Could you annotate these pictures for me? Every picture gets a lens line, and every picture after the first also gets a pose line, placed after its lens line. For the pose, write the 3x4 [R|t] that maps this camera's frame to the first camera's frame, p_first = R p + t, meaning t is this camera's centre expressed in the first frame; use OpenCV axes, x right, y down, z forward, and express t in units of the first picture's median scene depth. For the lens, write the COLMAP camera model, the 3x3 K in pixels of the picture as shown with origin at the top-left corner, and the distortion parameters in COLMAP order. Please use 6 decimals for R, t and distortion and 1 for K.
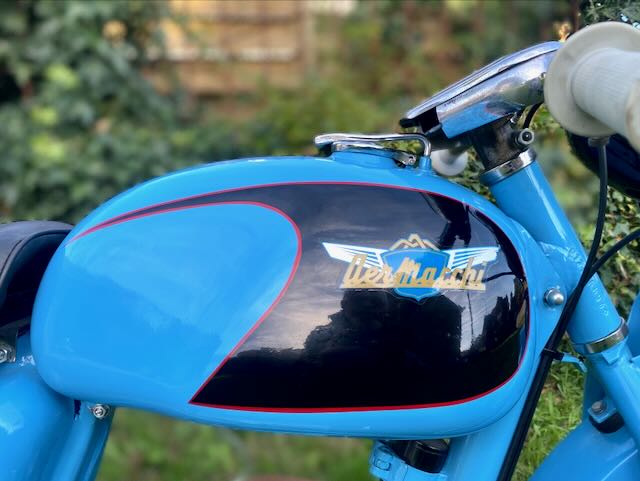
lens RADIAL K [[536.9, 0, 338.9], [0, 536.9, 258.4], [0, 0, 1]] dist [0.053824, -0.001345]
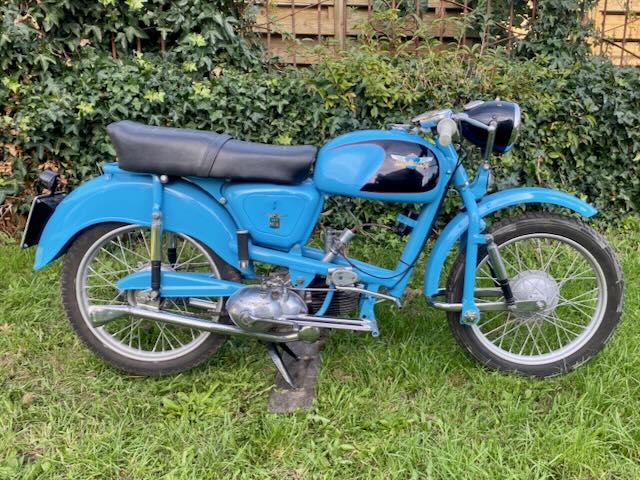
lens RADIAL K [[576.6, 0, 362.6], [0, 576.6, 236.6], [0, 0, 1]] dist [0.044689, -0.040543]
pose [[0.998014, 0.036789, 0.051129, -0.428126], [-0.042343, 0.992787, 0.112169, 0.102179], [-0.046633, -0.114112, 0.992373, -3.294585]]
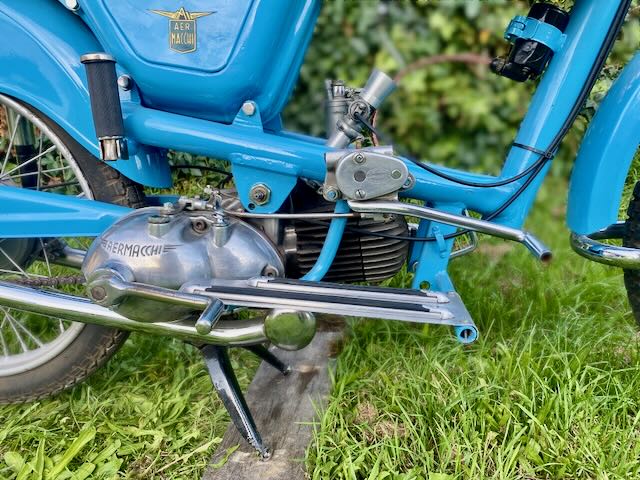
lens RADIAL K [[488.5, 0, 320.9], [0, 488.5, 239.0], [0, 0, 1]] dist [0.019783, -0.013453]
pose [[0.992973, 0.020409, -0.116571, -0.310805], [-0.003692, 0.989881, 0.141854, 0.868088], [0.118286, -0.140427, 0.983000, -0.418153]]
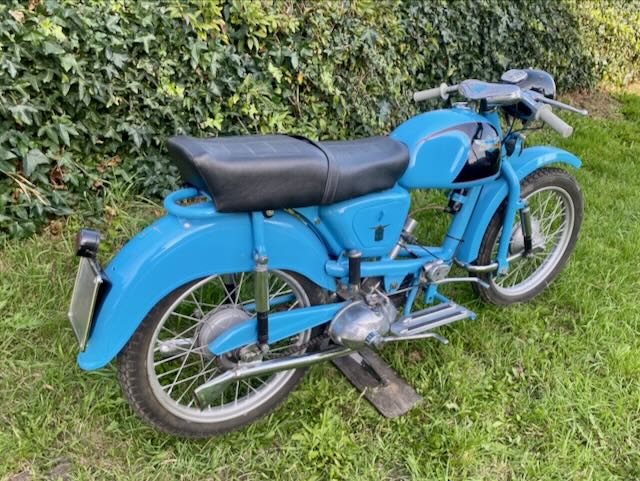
lens RADIAL K [[544.6, 0, 357.4], [0, 544.6, 269.5], [0, 0, 1]] dist [0.016104, -0.007600]
pose [[0.800097, -0.226358, 0.555524, -3.004153], [0.002105, 0.927126, 0.374743, -0.619866], [-0.599867, -0.298662, 0.742267, -1.688201]]
